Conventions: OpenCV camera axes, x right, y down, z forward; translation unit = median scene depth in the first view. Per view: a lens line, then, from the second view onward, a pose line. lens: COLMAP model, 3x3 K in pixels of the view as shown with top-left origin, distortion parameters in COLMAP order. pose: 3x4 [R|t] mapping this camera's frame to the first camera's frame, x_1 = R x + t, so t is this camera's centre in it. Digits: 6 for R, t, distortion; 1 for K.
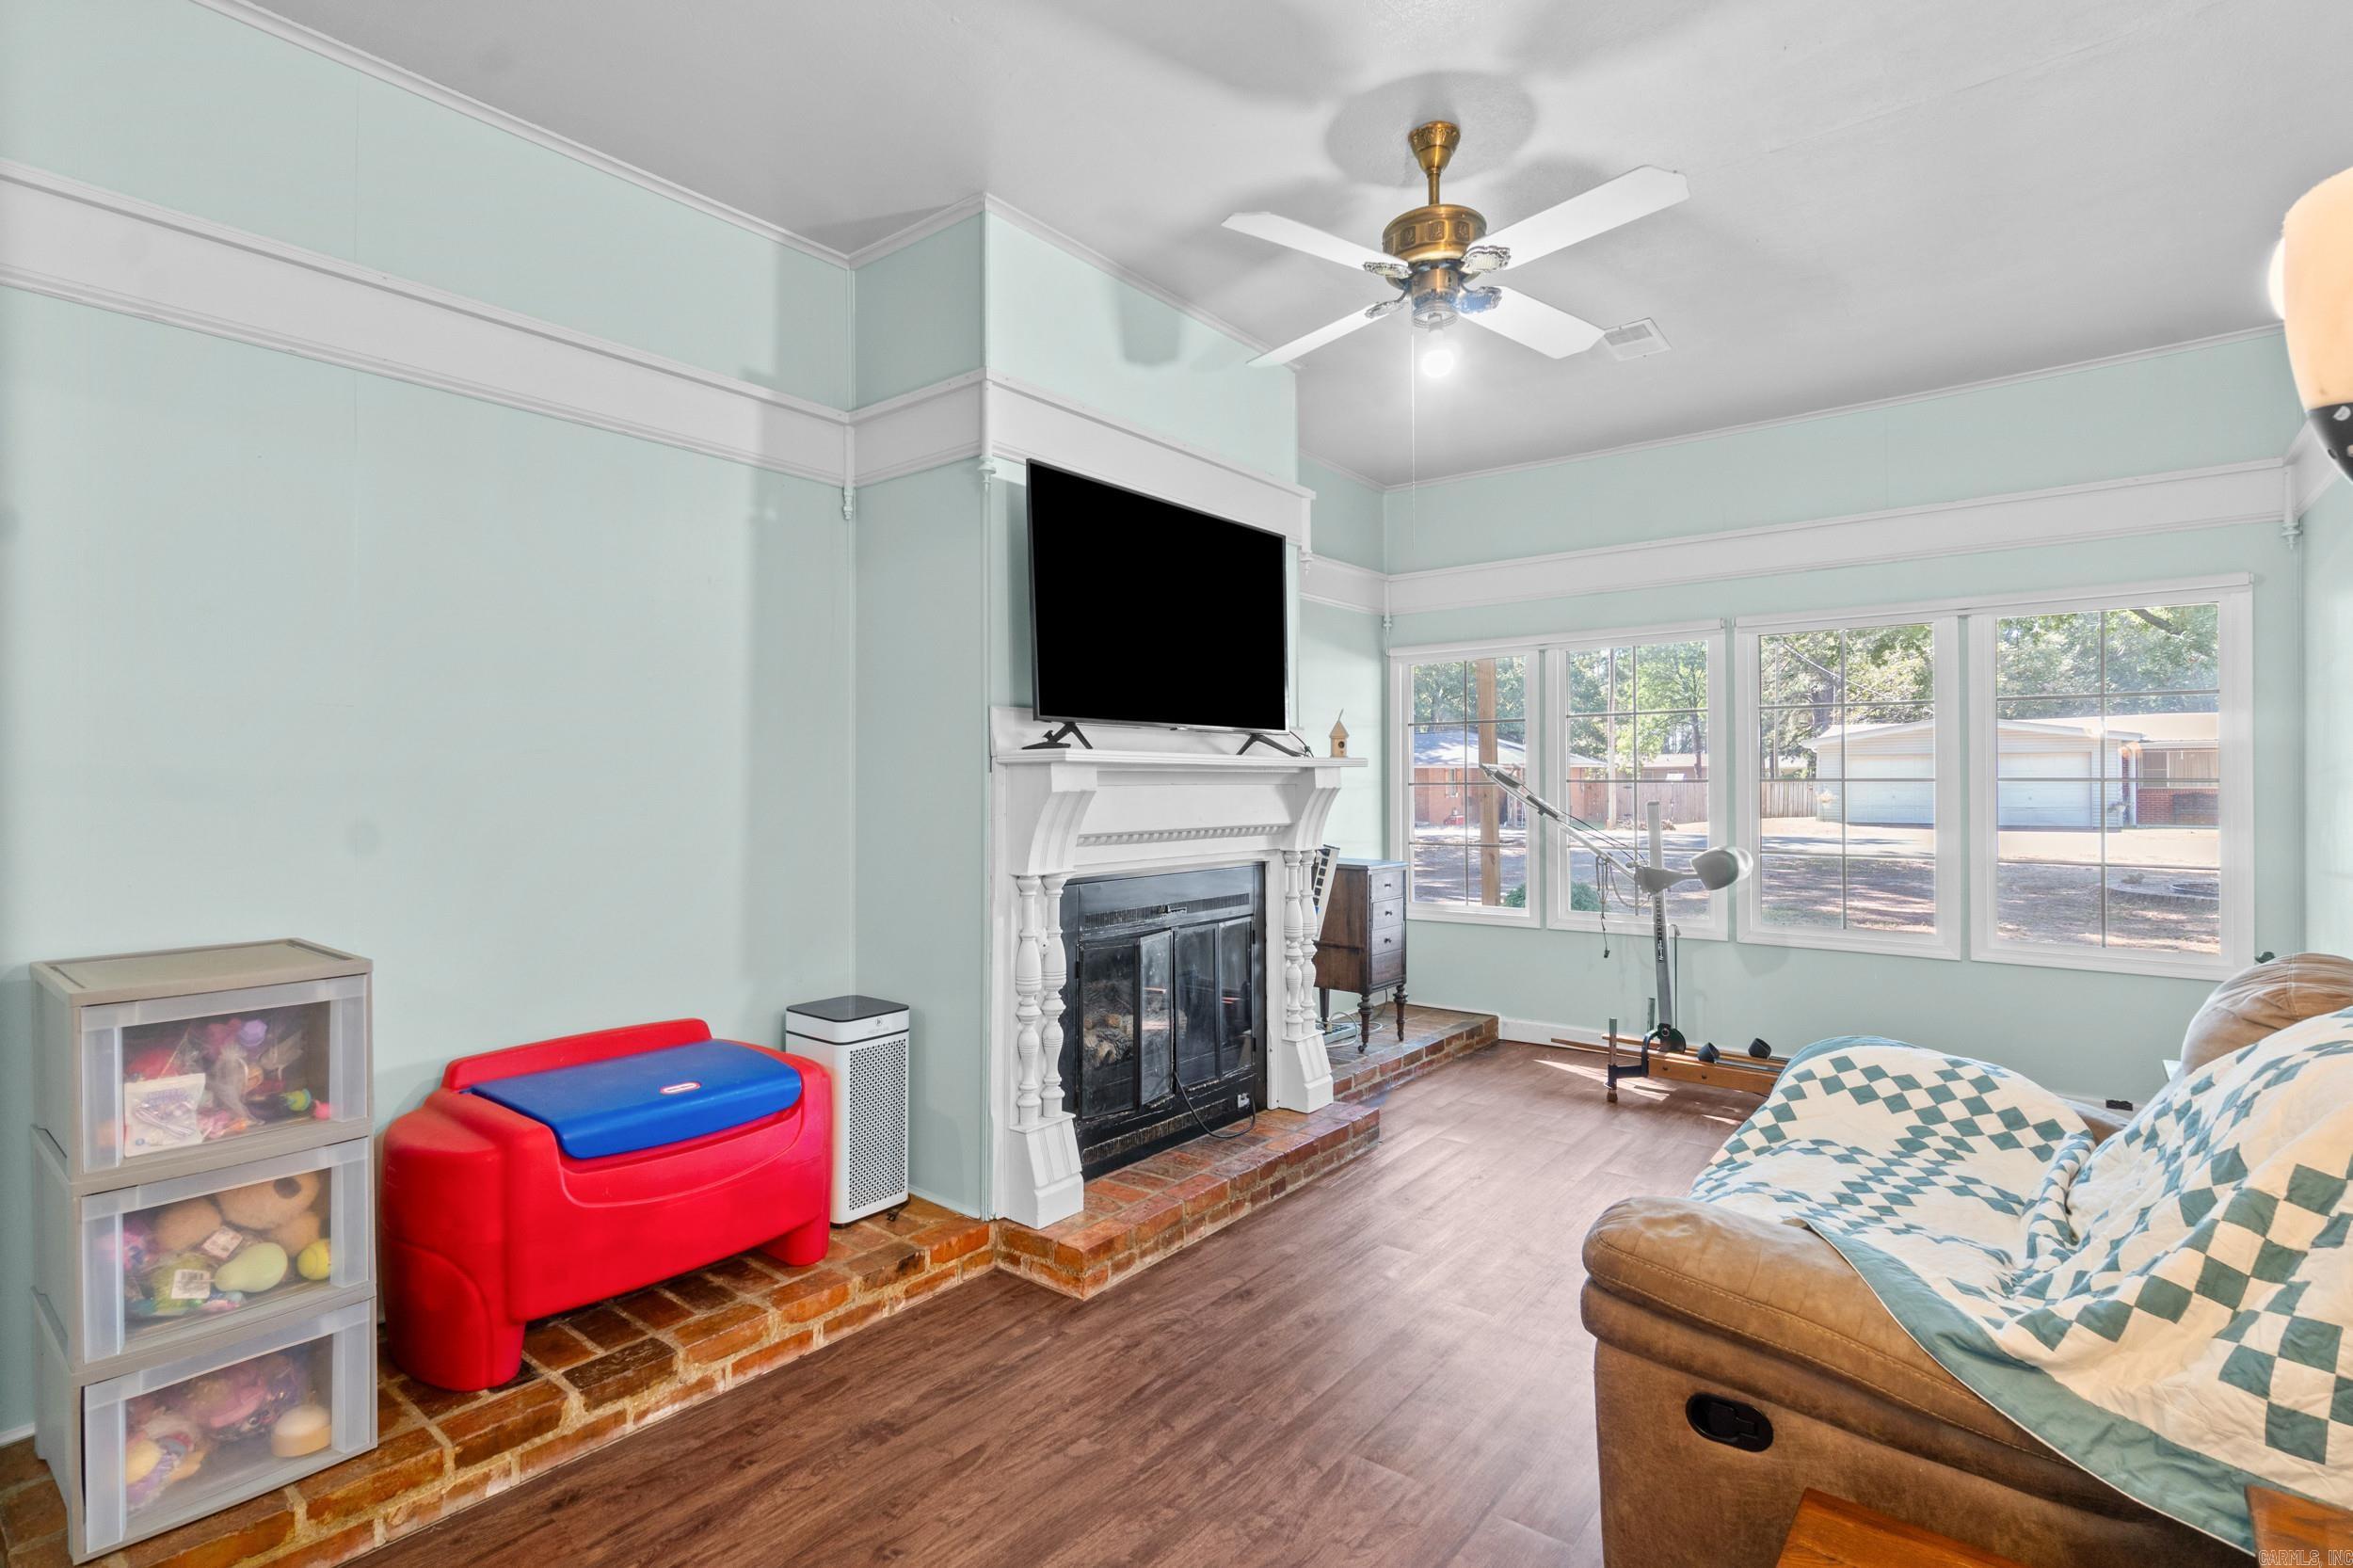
lens RADIAL K [[1142.8, 0, 1164.7], [0, 1142.8, 772.9], [0, 0, 1]] dist [-0.003529, -0.000071]
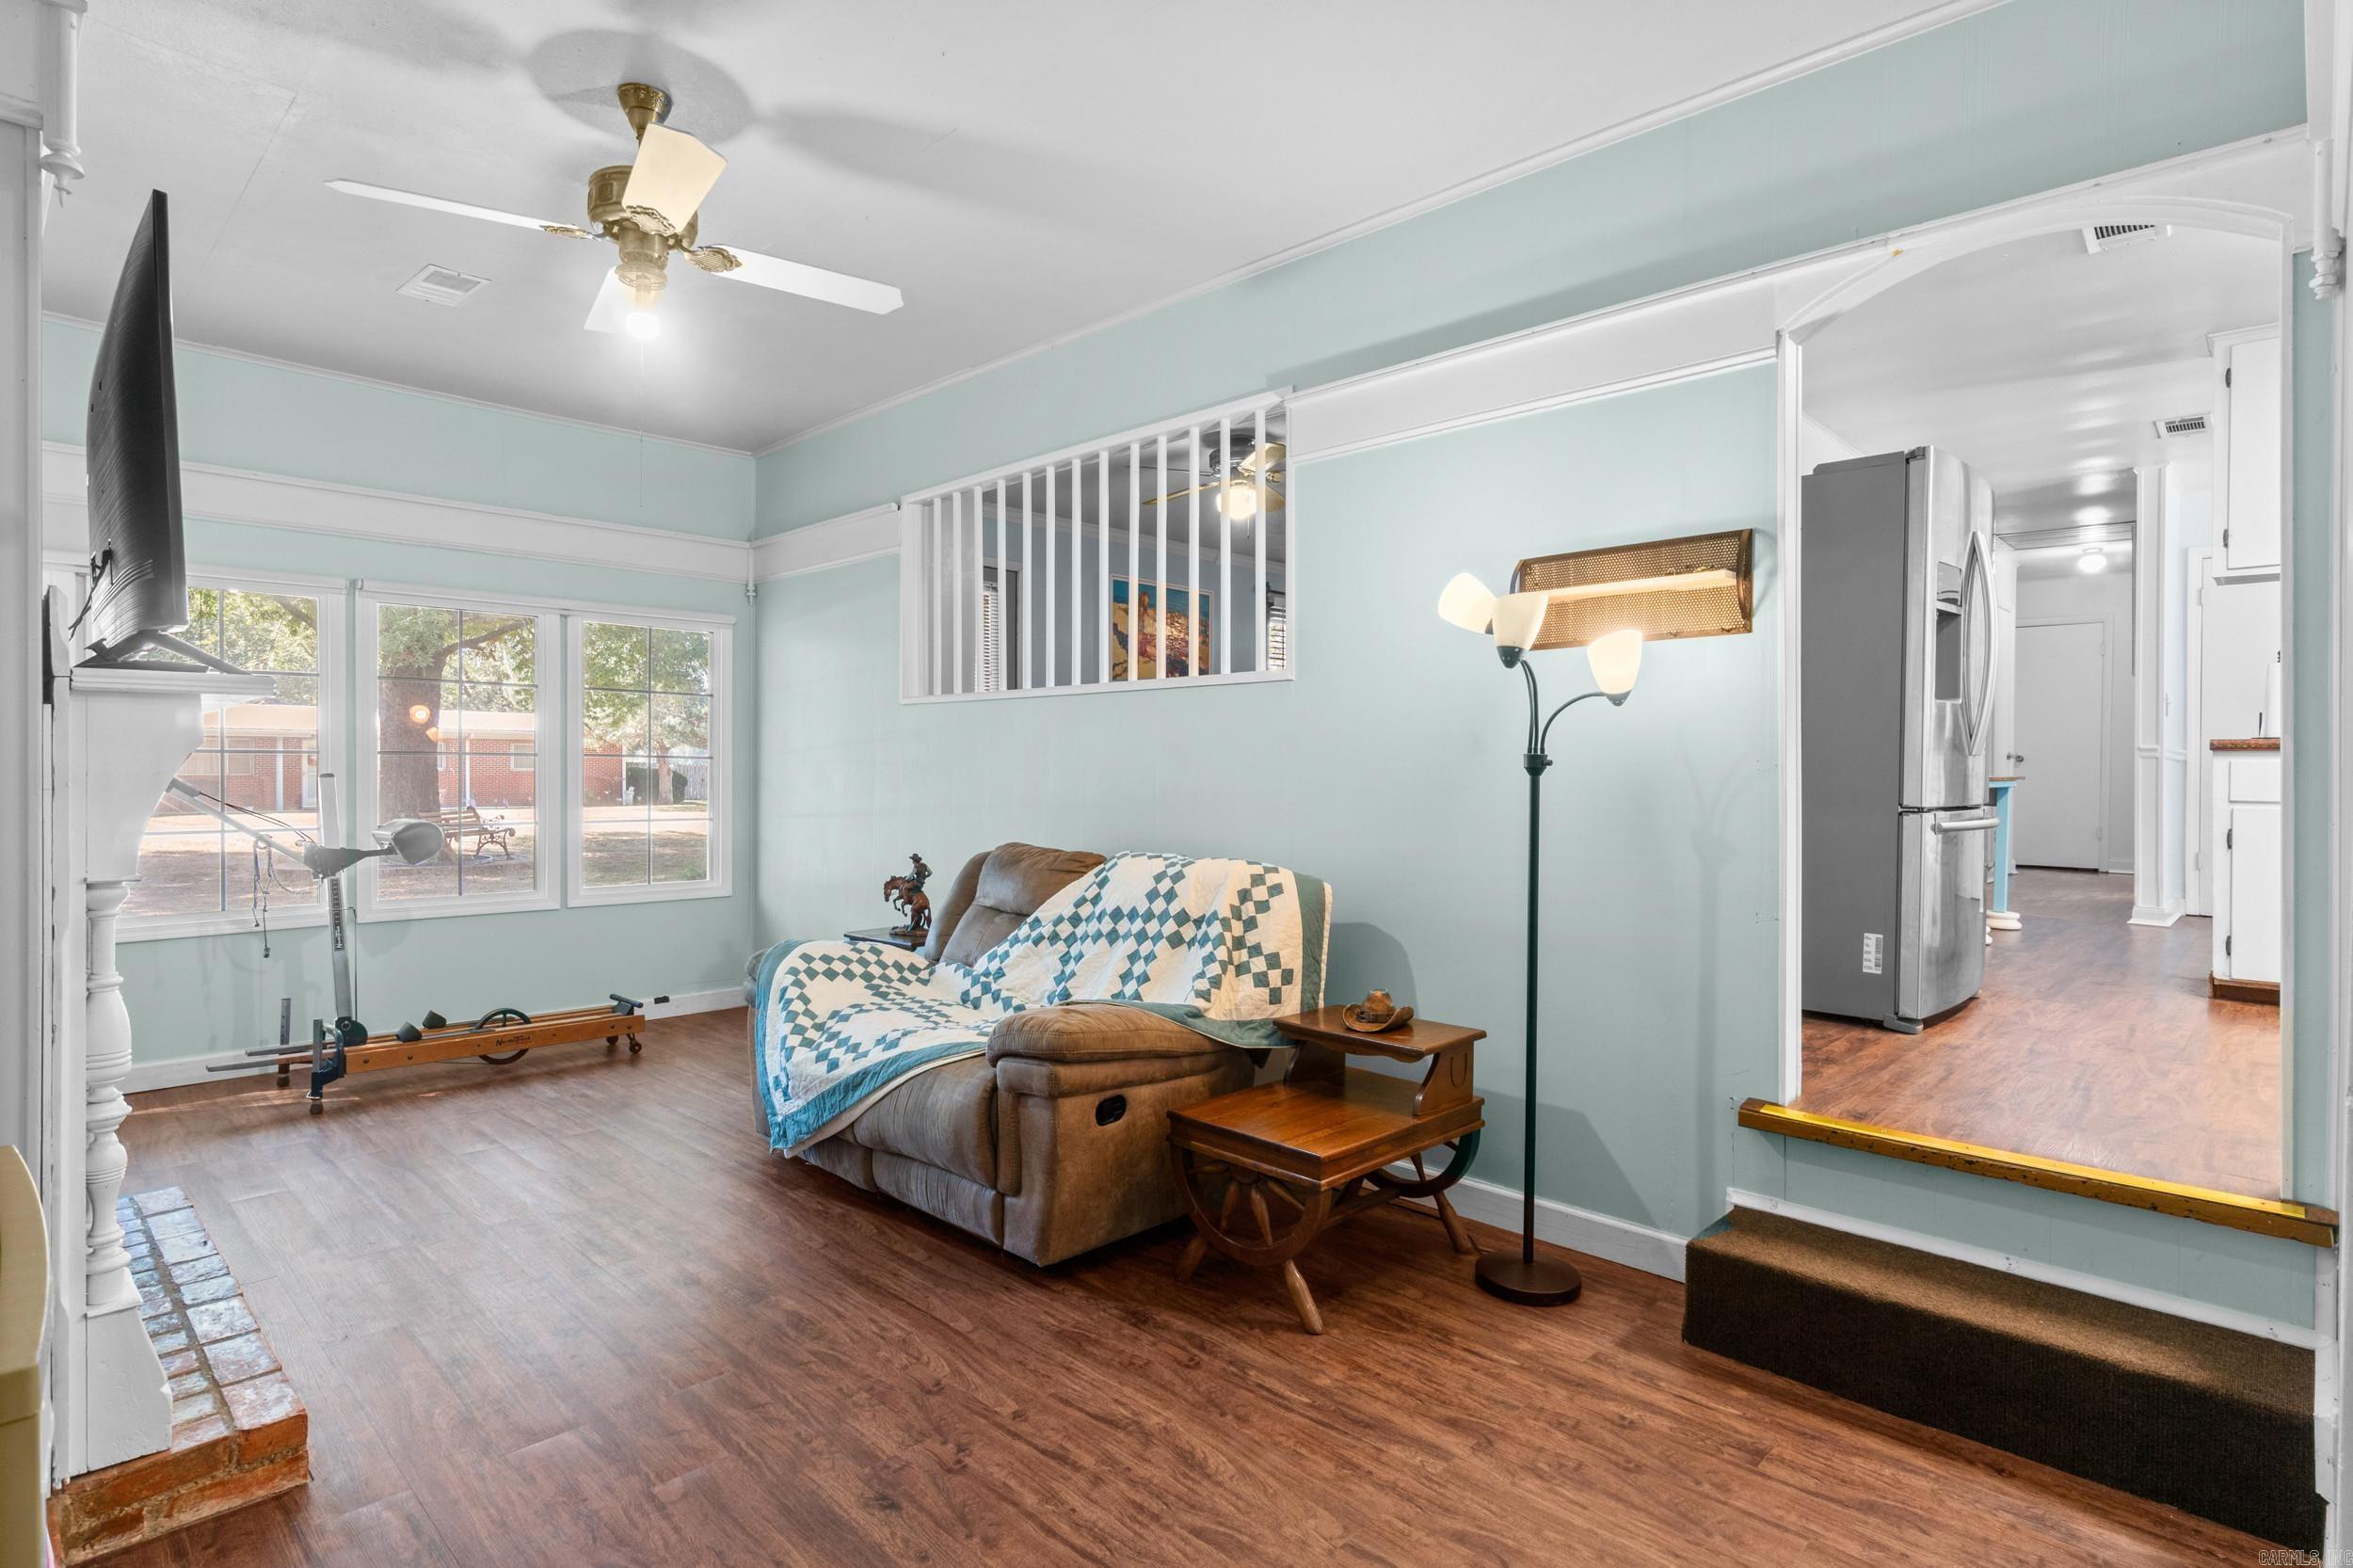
lens RADIAL K [[1182.2, 0, 1170.4], [0, 1182.2, 774.4], [0, 0, 1]] dist [0.000346, -0.000072]
pose [[0.094081, -0.000612, 0.995564, -0.681362], [-0.008006, 0.999967, 0.001371, 0.028610], [-0.995532, -0.008099, 0.094073, 0.391853]]
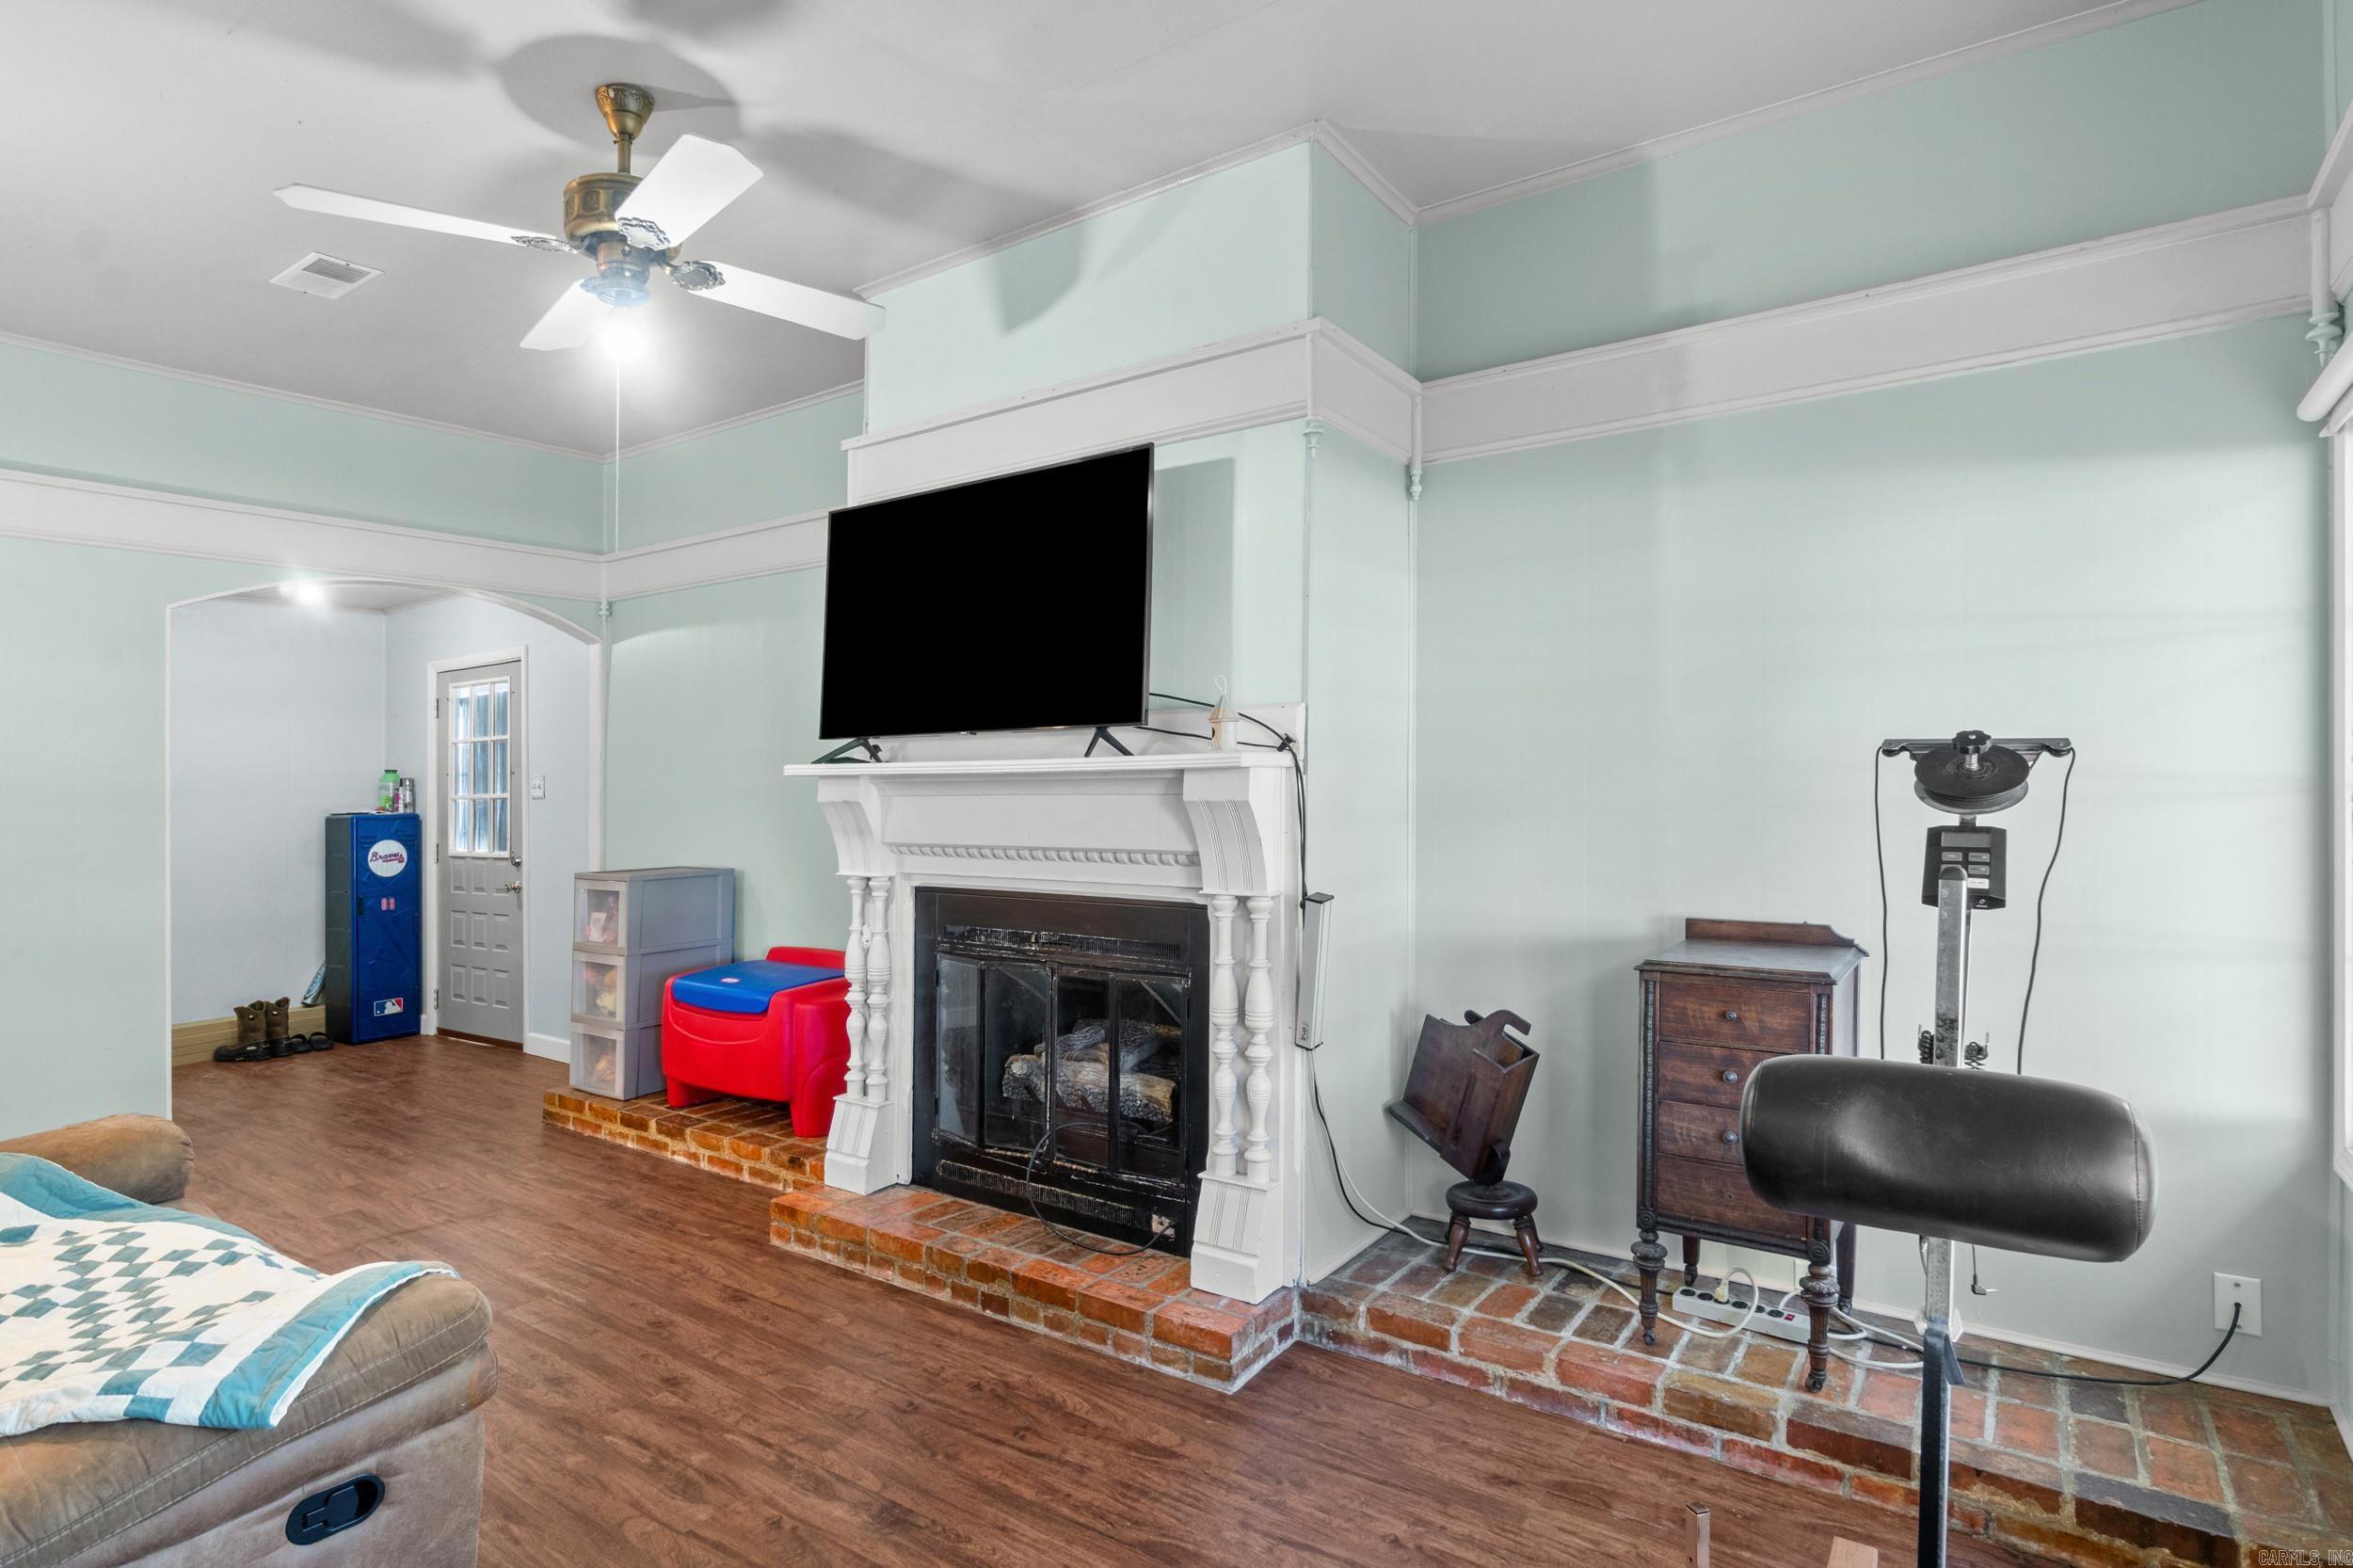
lens RADIAL K [[1225.1, 0, 1176.5], [0, 1225.1, 784.0], [0, 0, 1]] dist [0.000901, 0.000032]
pose [[0.058341, -0.007540, -0.998268, 1.117030], [0.010933, 0.999916, -0.006913, 0.010851], [0.998237, -0.010511, 0.058419, 1.259326]]
